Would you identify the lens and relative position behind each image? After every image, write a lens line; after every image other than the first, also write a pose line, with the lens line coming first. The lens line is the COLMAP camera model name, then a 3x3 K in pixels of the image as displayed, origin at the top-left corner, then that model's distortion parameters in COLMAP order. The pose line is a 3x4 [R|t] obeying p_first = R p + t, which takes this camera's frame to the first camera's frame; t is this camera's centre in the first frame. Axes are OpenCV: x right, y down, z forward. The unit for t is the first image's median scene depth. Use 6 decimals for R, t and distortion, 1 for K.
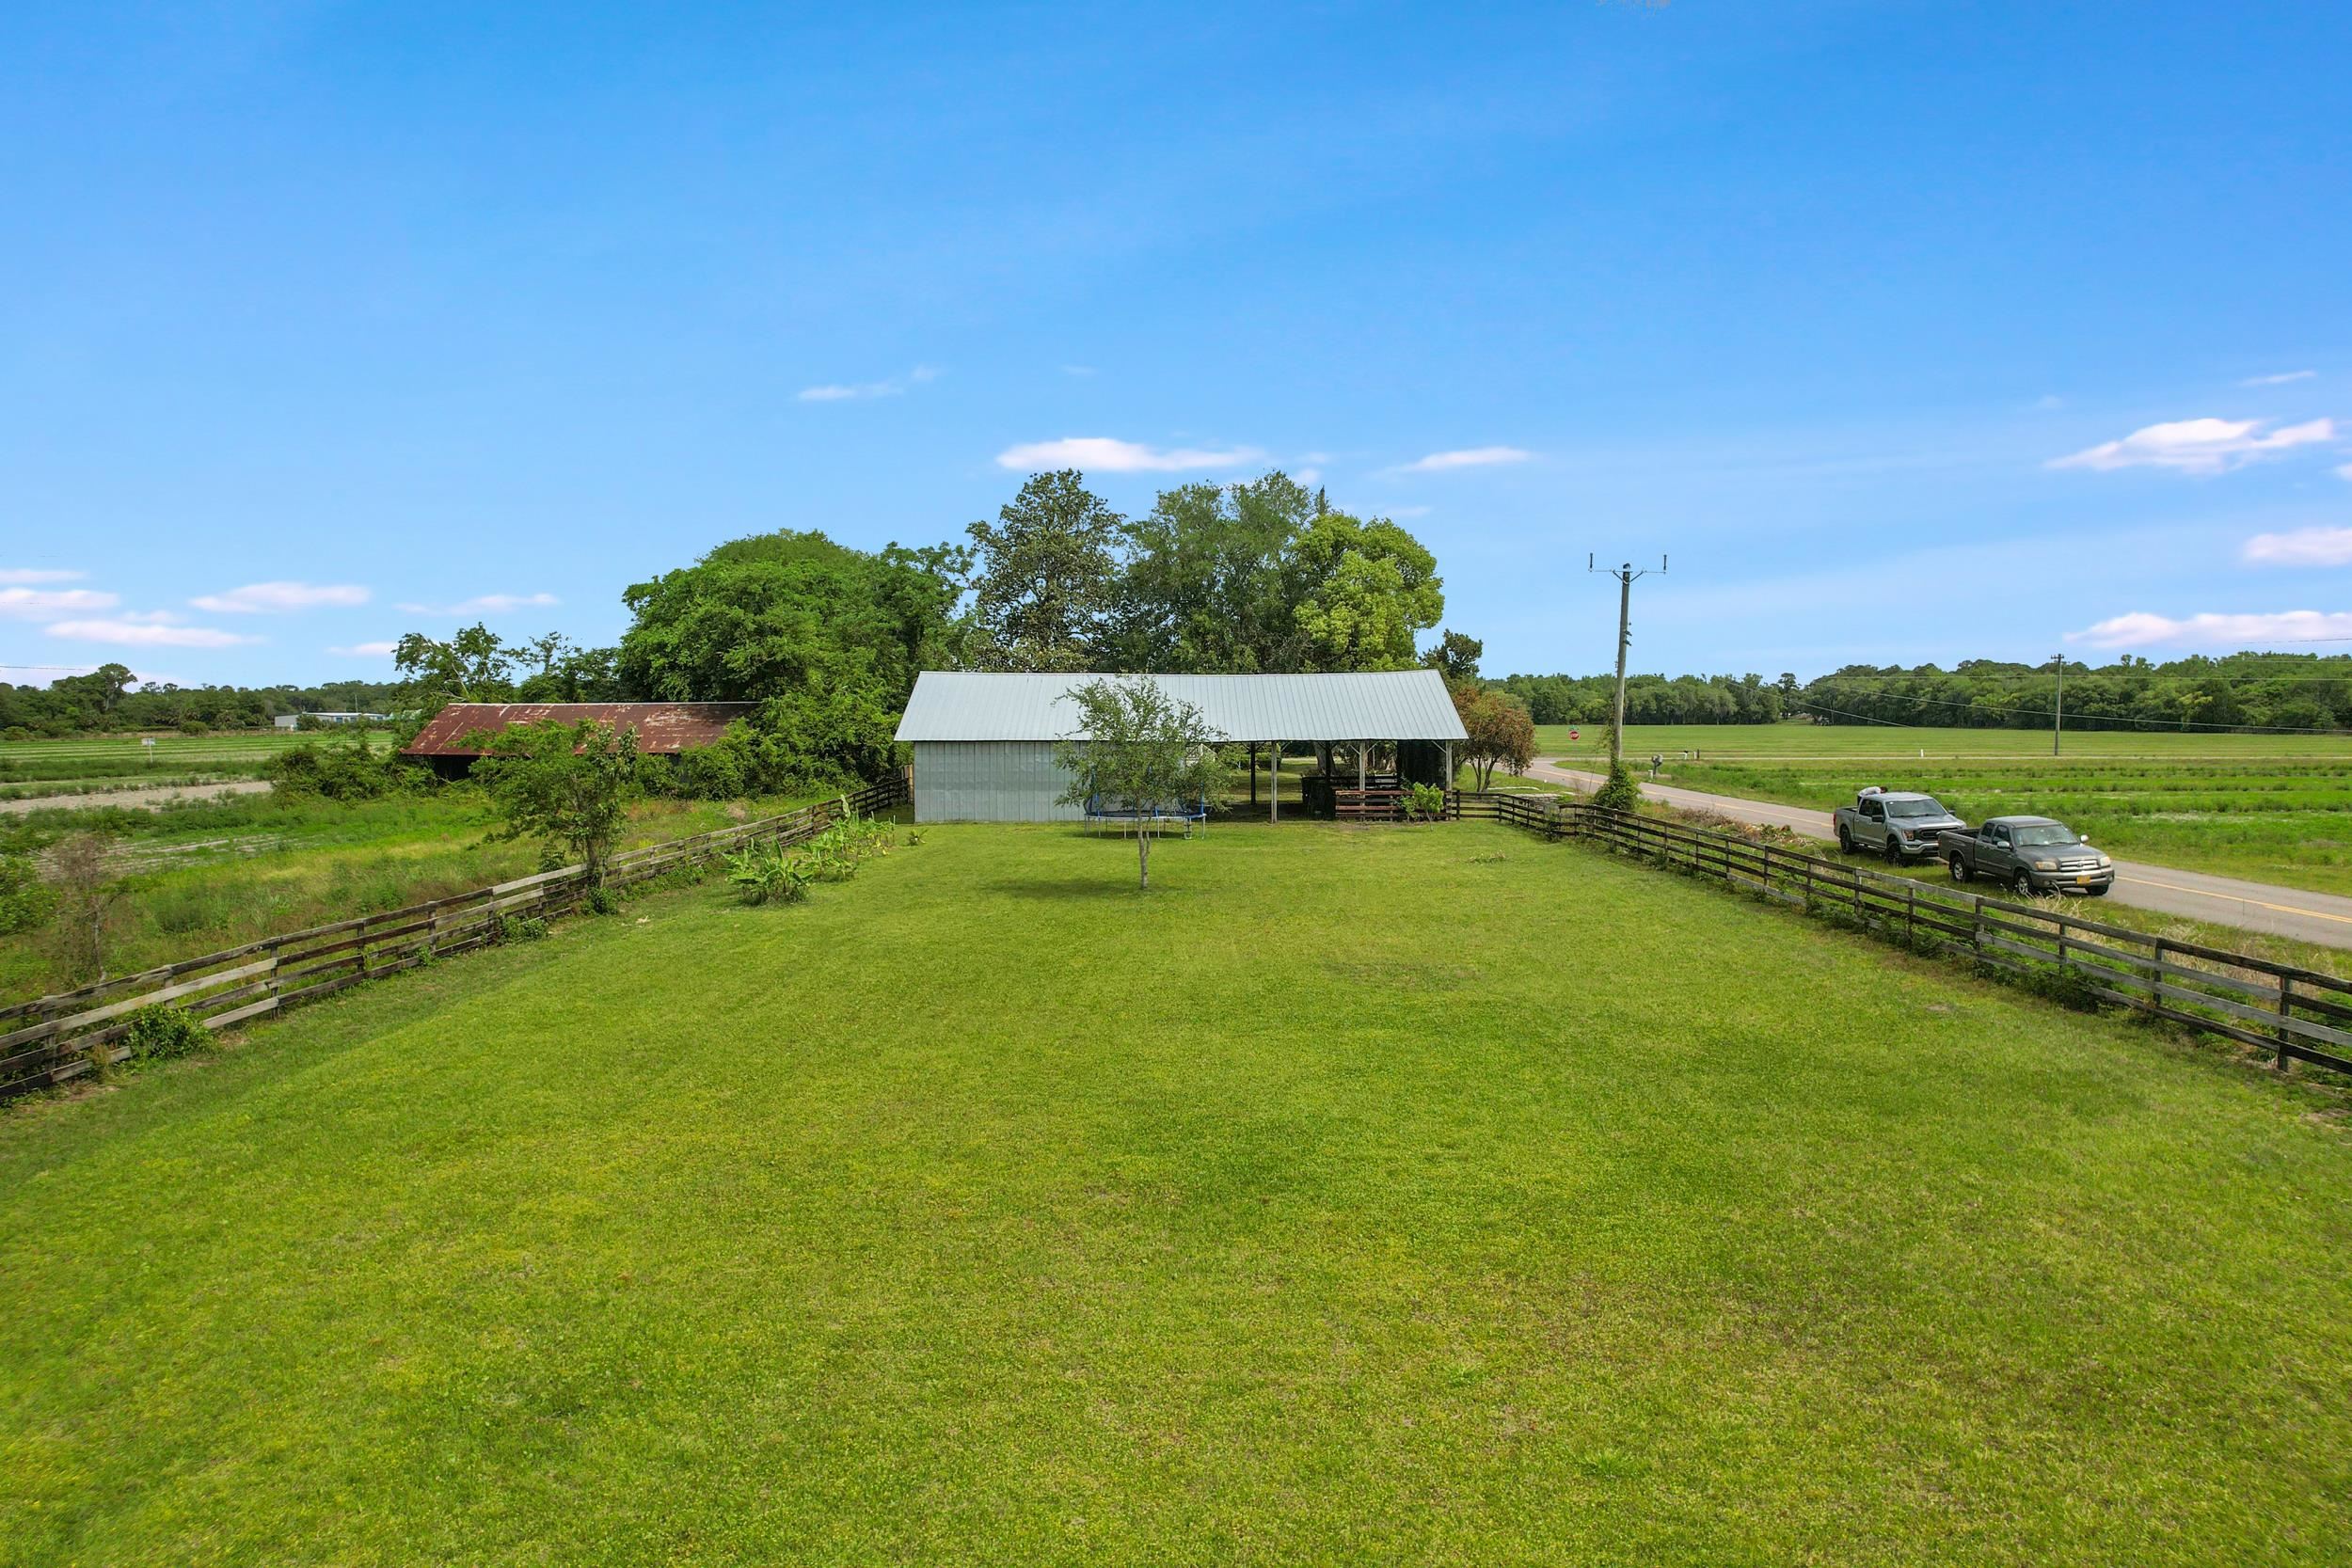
lens RADIAL K [[1513.1, 0, 1176.0], [0, 1513.1, 784.0], [0, 0, 1]] dist [-0.068342, 0.058643]
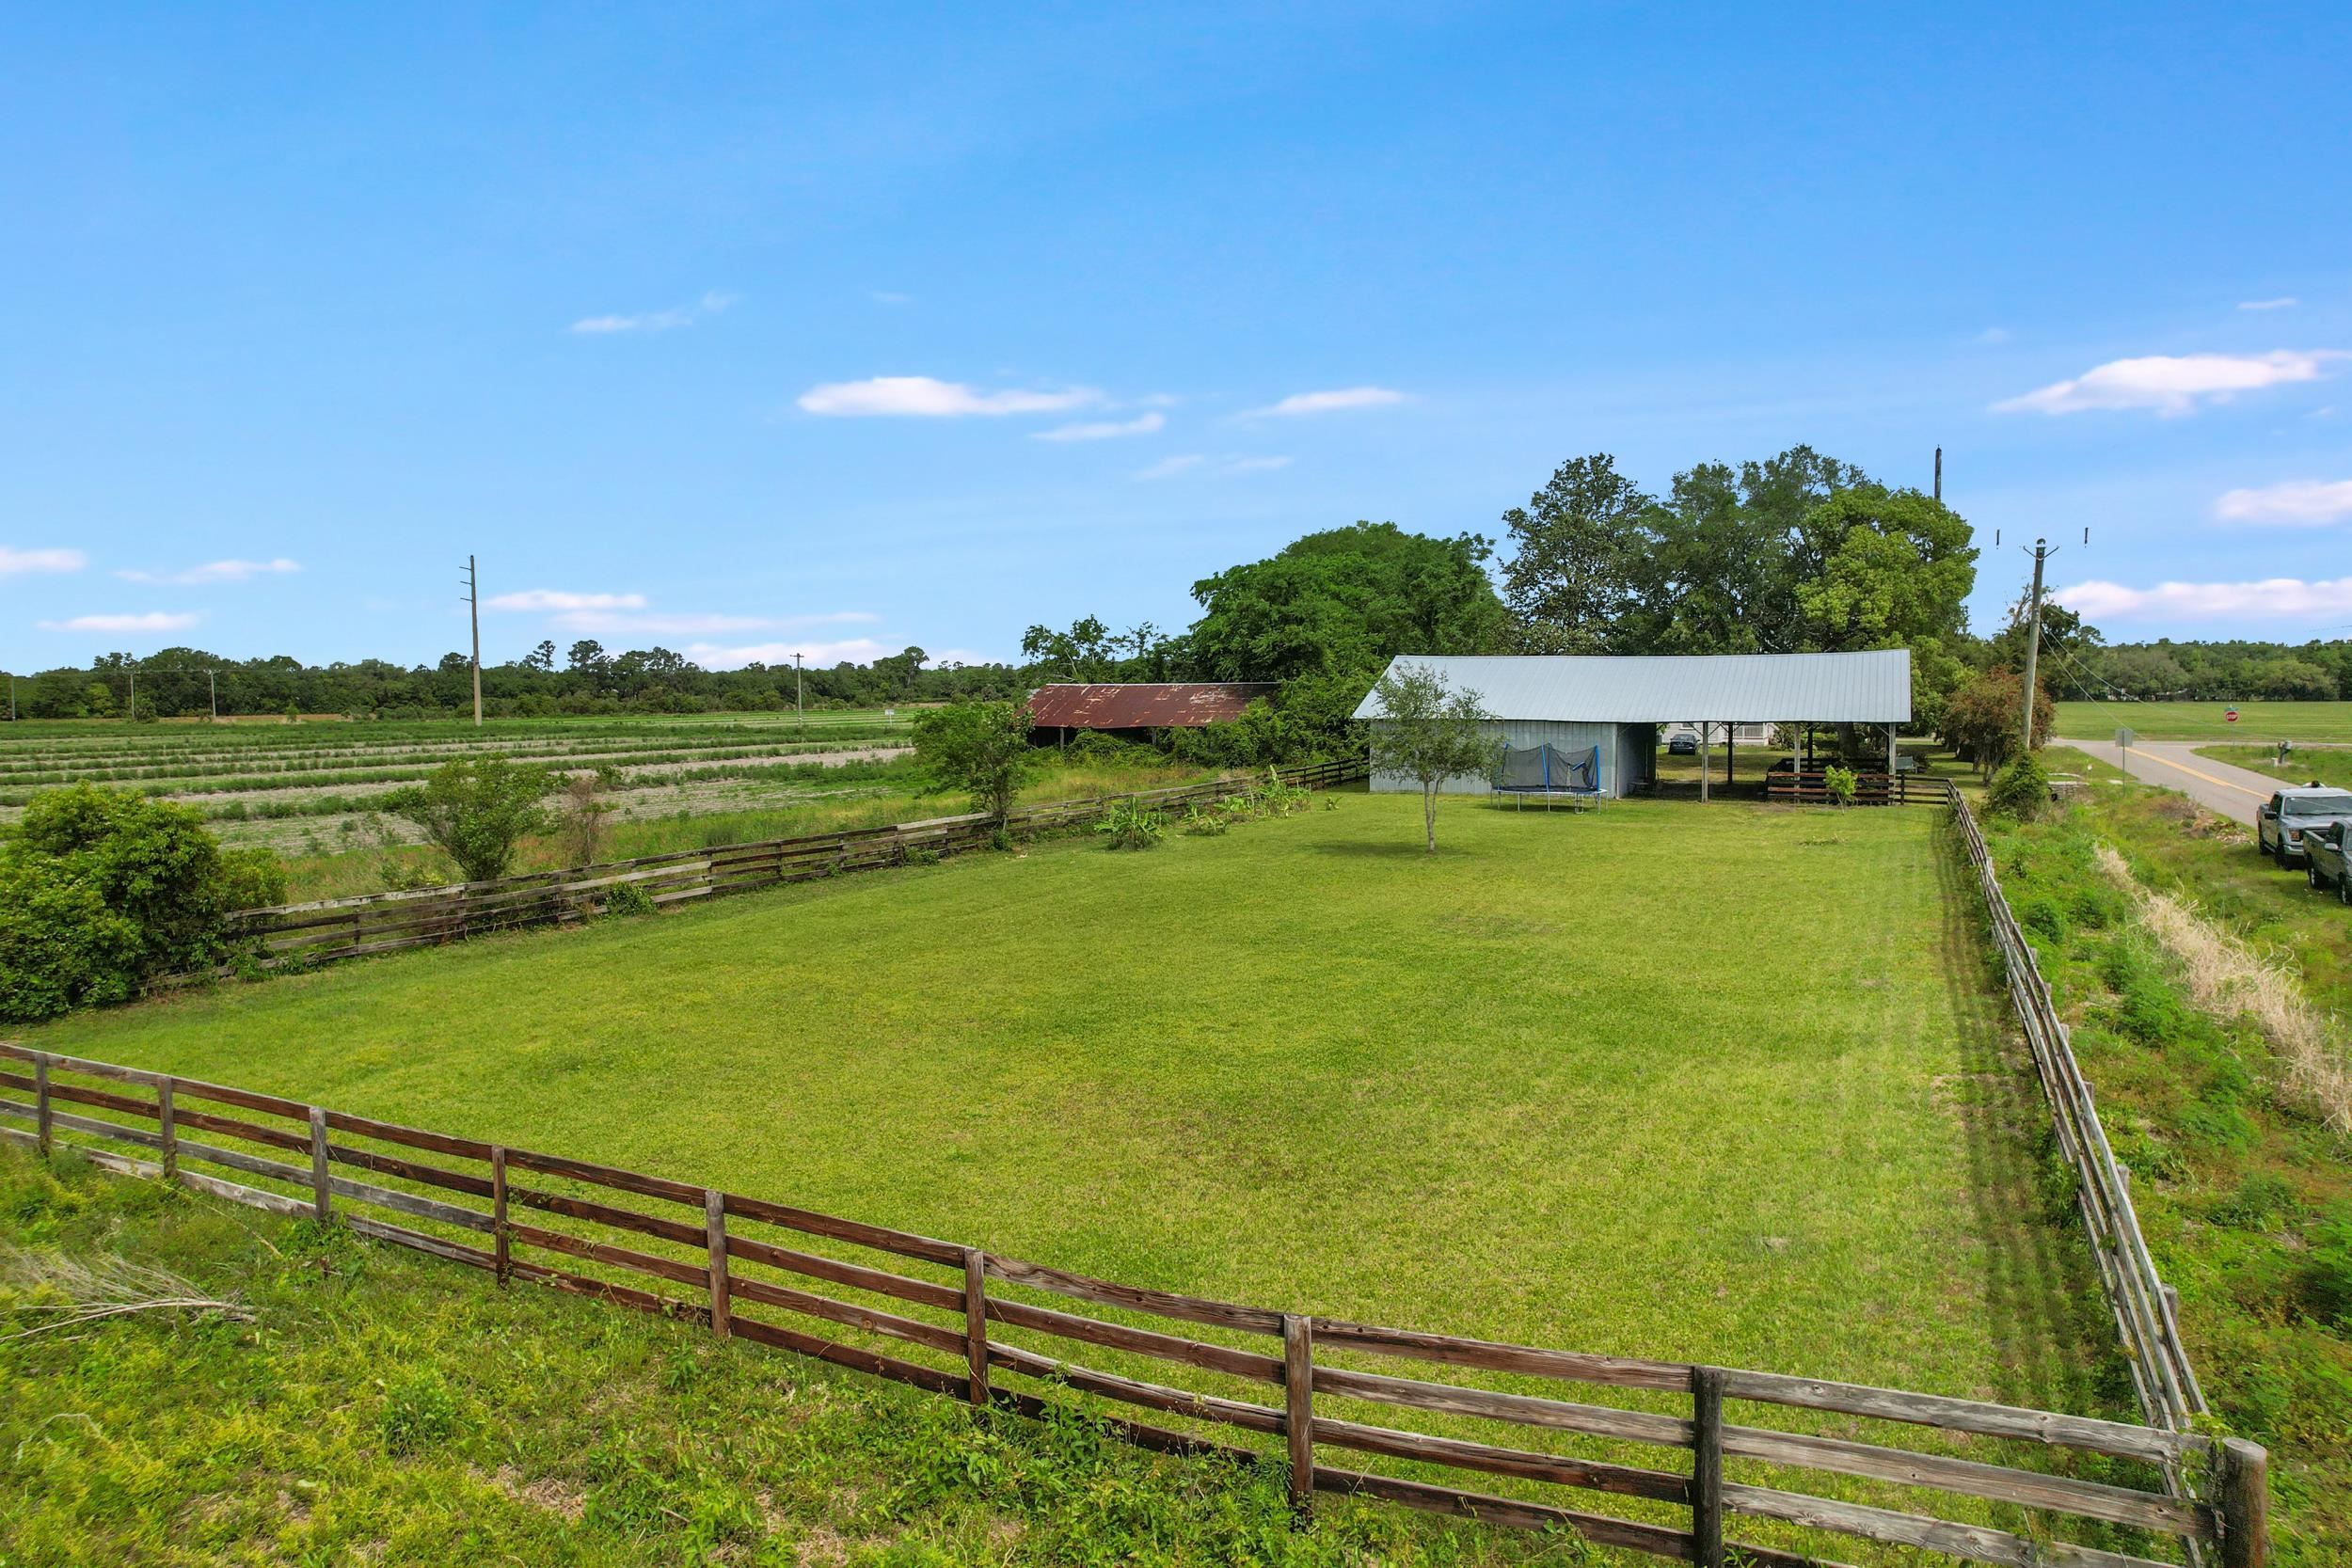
lens RADIAL K [[1513.1, 0, 1176.0], [0, 1513.1, 784.0], [0, 0, 1]] dist [-0.068342, 0.058643]
pose [[0.894663, 0.026970, -0.445927, 0.159827], [-0.018883, 0.999567, 0.022570, -0.002262], [0.446343, -0.011772, 0.894785, -0.056059]]
